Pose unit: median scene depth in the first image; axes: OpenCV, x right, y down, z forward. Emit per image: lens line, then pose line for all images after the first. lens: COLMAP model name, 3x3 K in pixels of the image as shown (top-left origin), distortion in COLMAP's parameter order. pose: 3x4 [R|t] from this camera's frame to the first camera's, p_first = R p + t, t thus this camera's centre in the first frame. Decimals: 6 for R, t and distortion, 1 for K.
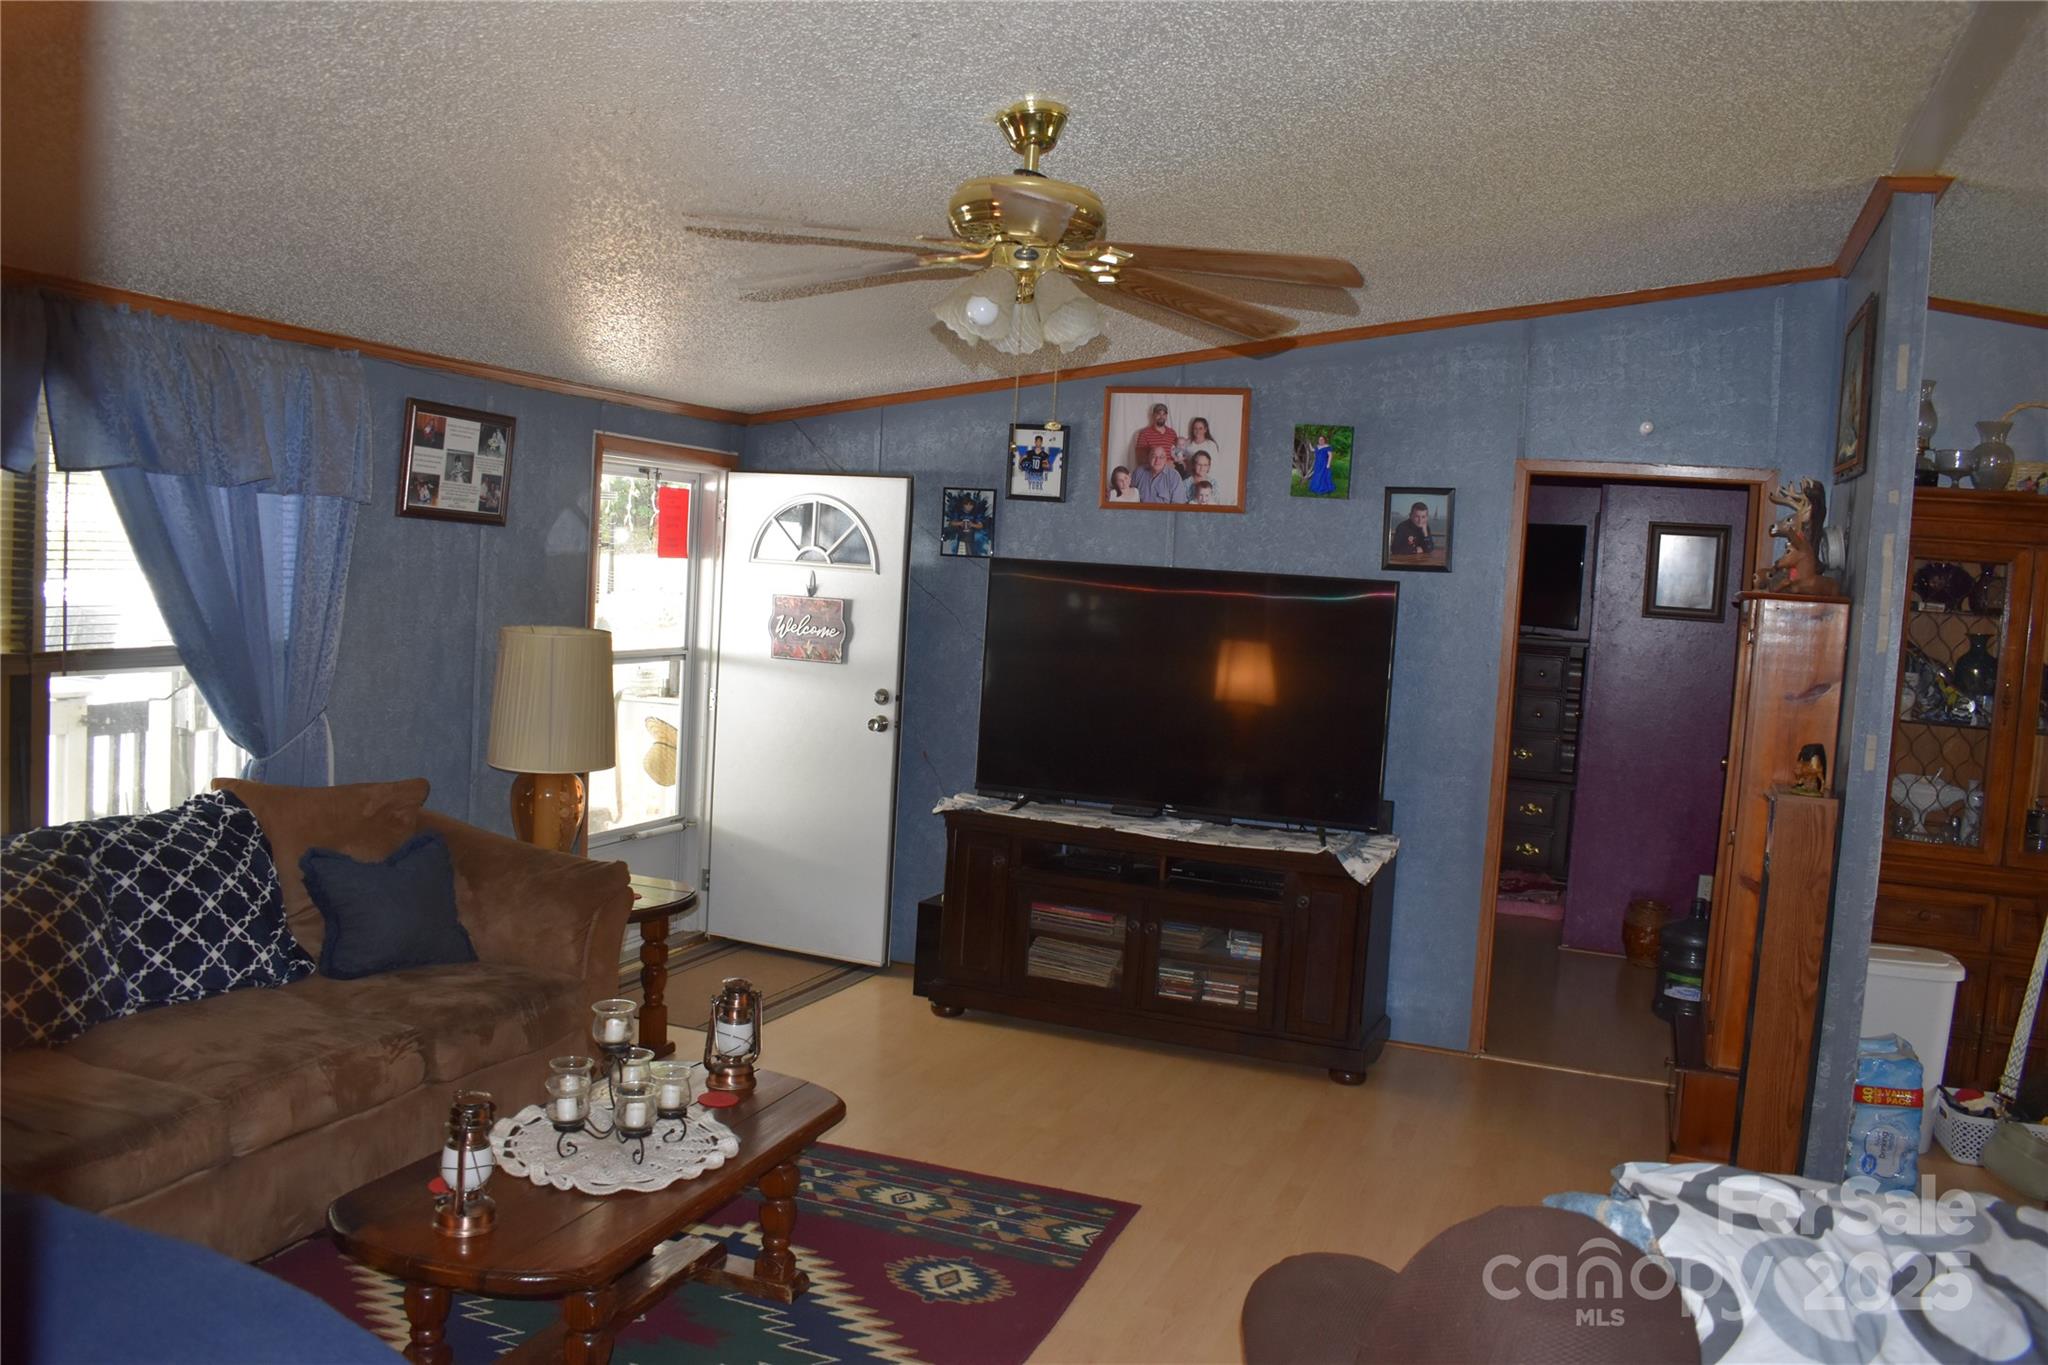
lens RADIAL K [[1597.2, 0, 1032.5], [0, 1597.2, 682.0], [0, 0, 1]] dist [-0.094623, 0.014748]
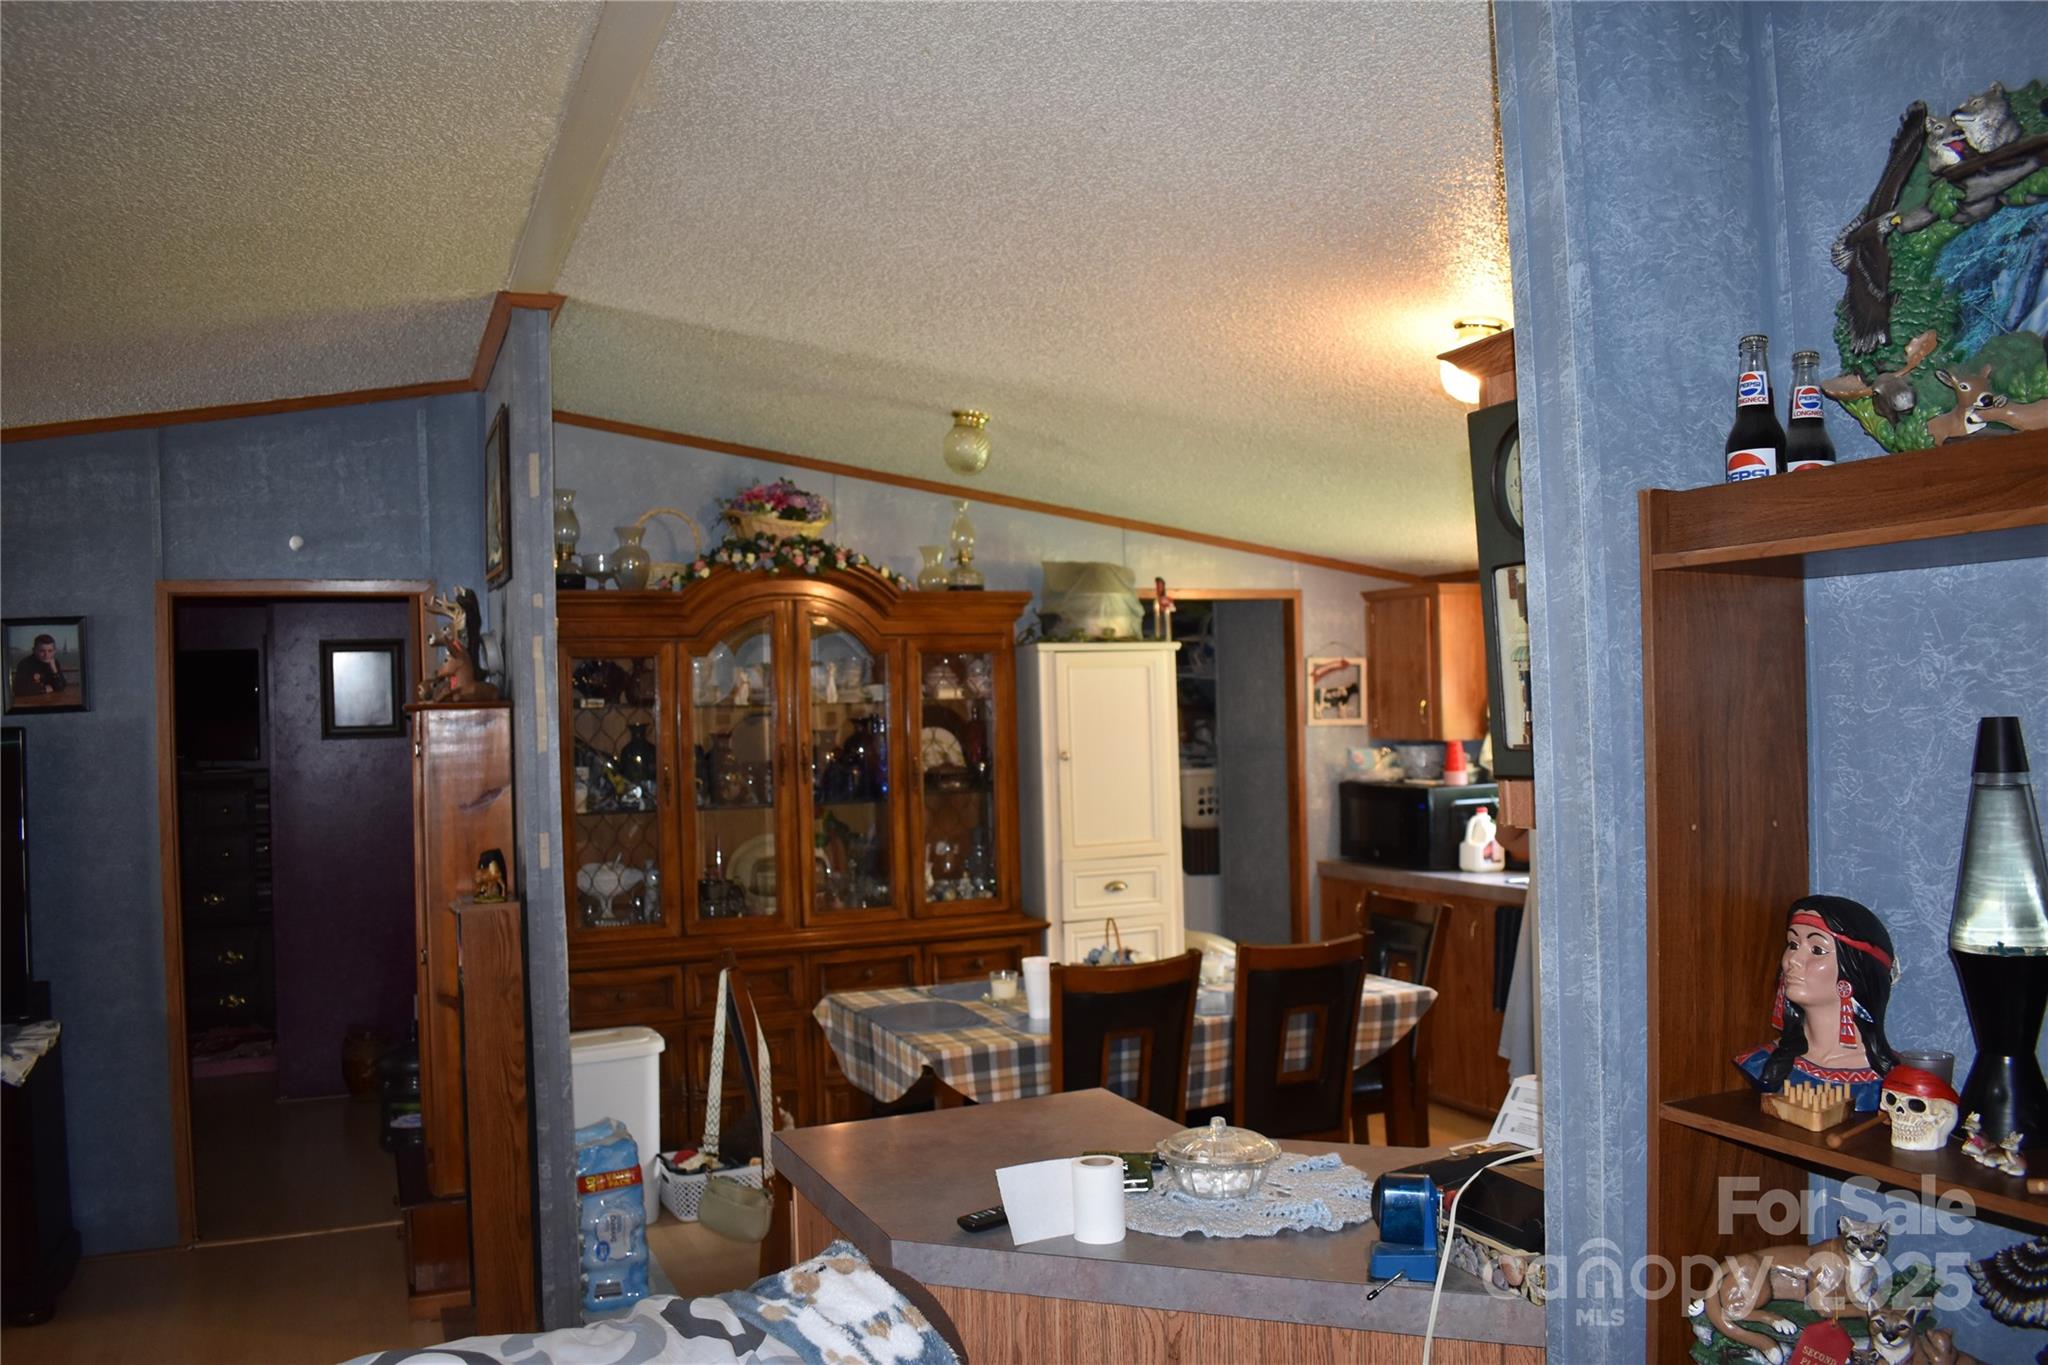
lens RADIAL K [[1597.2, 0, 1025.0], [0, 1597.2, 687.5], [0, 0, 1]] dist [-0.094623, 0.014748]
pose [[0.709708, -0.073116, 0.700691, 0.036336], [0.122739, 0.992221, -0.020782, -0.000359], [-0.693721, 0.100752, 0.713162, 0.026857]]
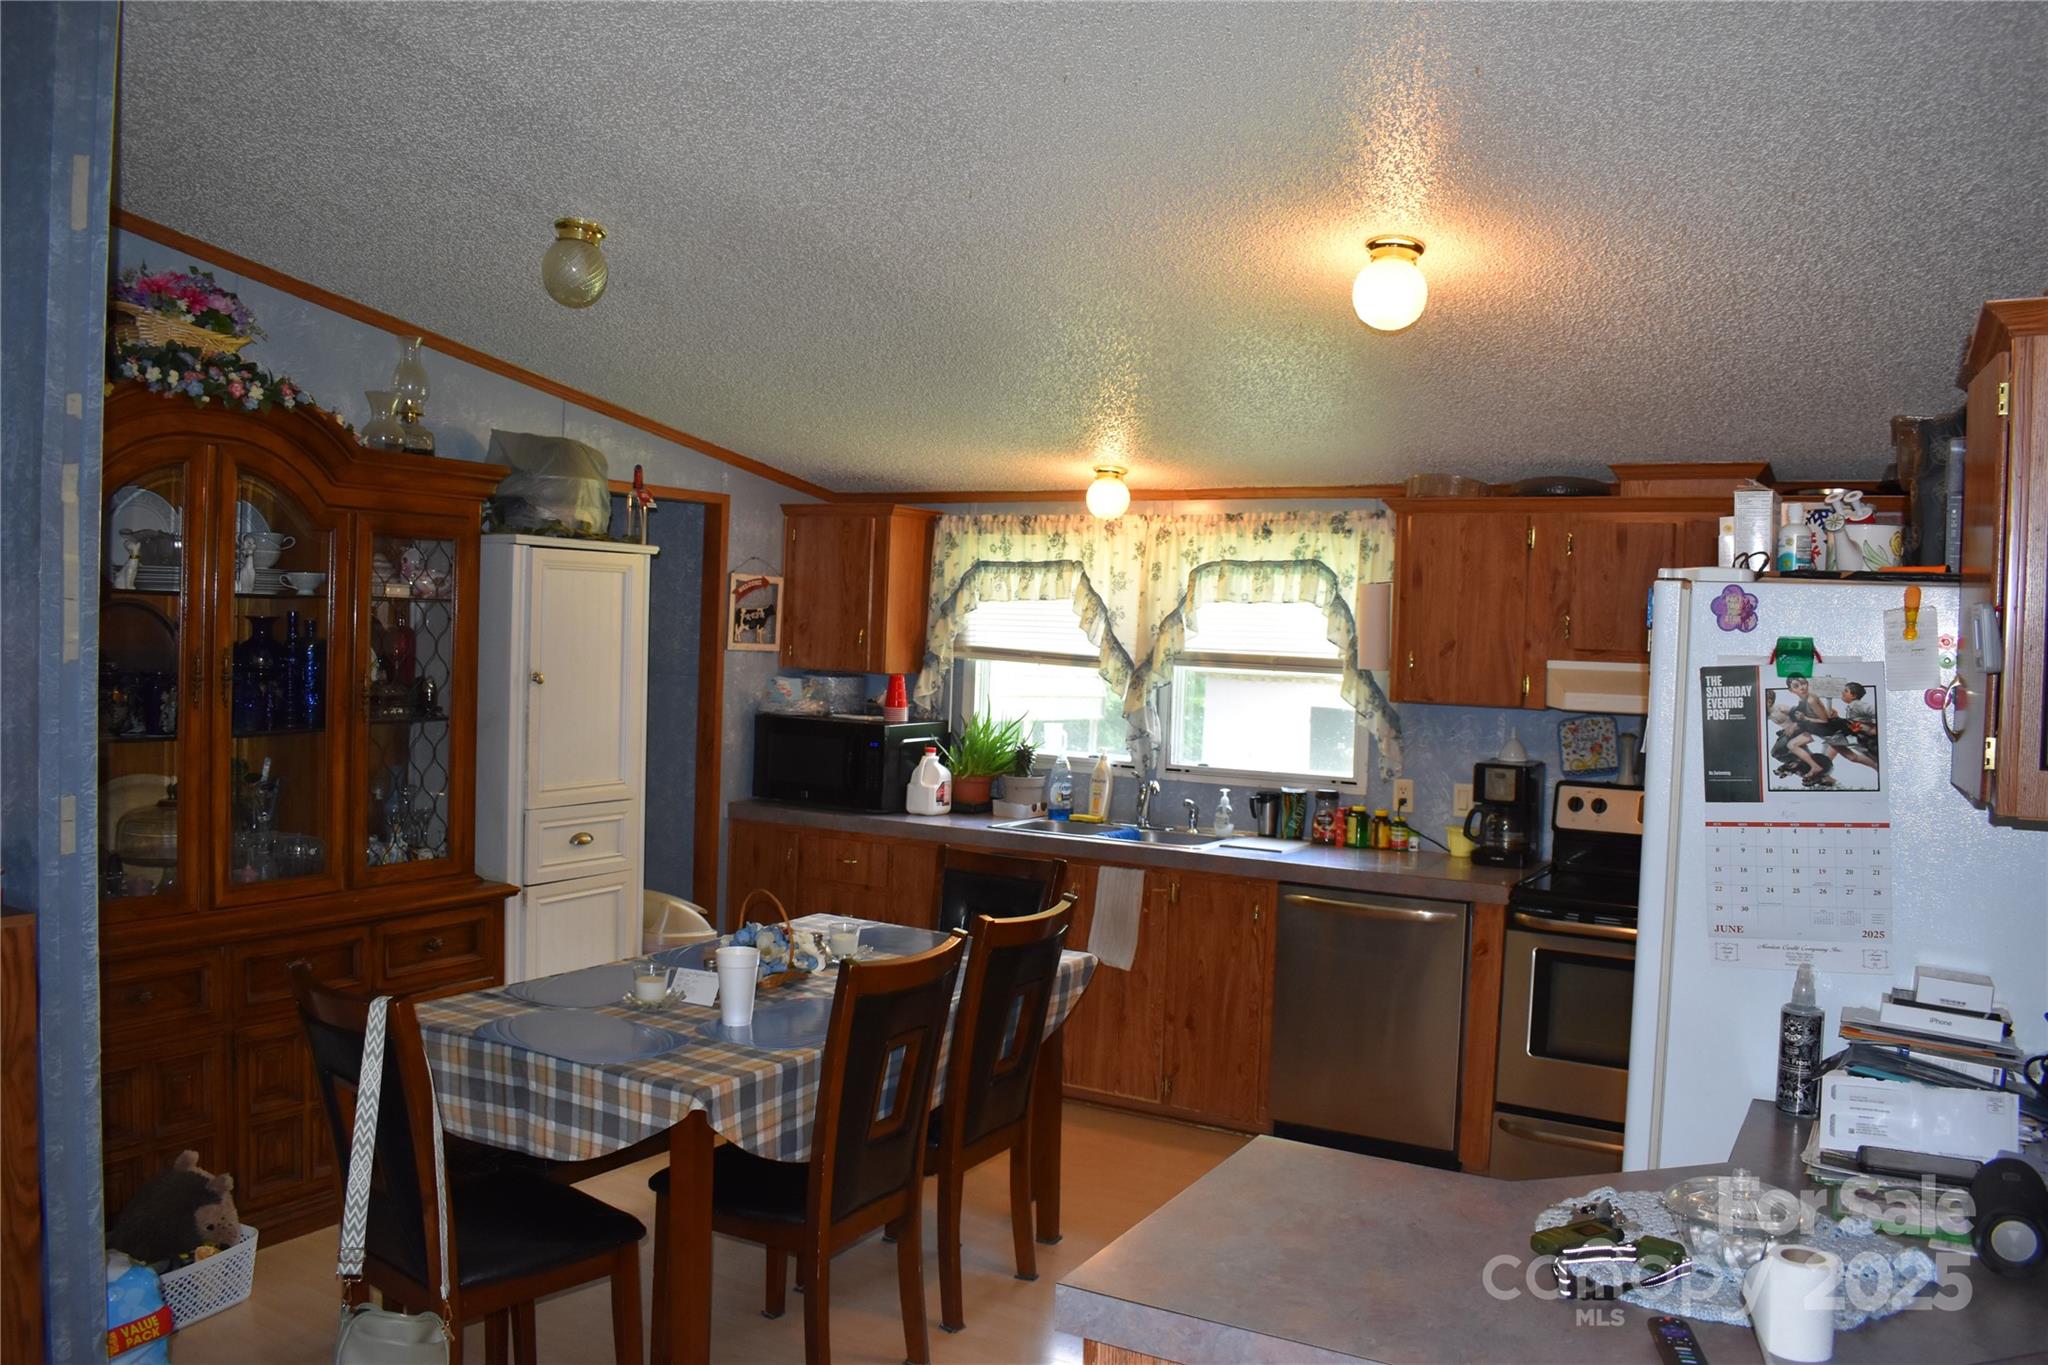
lens RADIAL K [[1597.2, 0, 1023.9], [0, 1597.2, 673.1], [0, 0, 1]] dist [-0.094623, 0.014748]
pose [[0.150376, -0.087219, 0.984774, 0.004858], [0.046841, 0.995611, 0.081026, -0.036781], [-0.987519, 0.033943, 0.153801, 0.436494]]
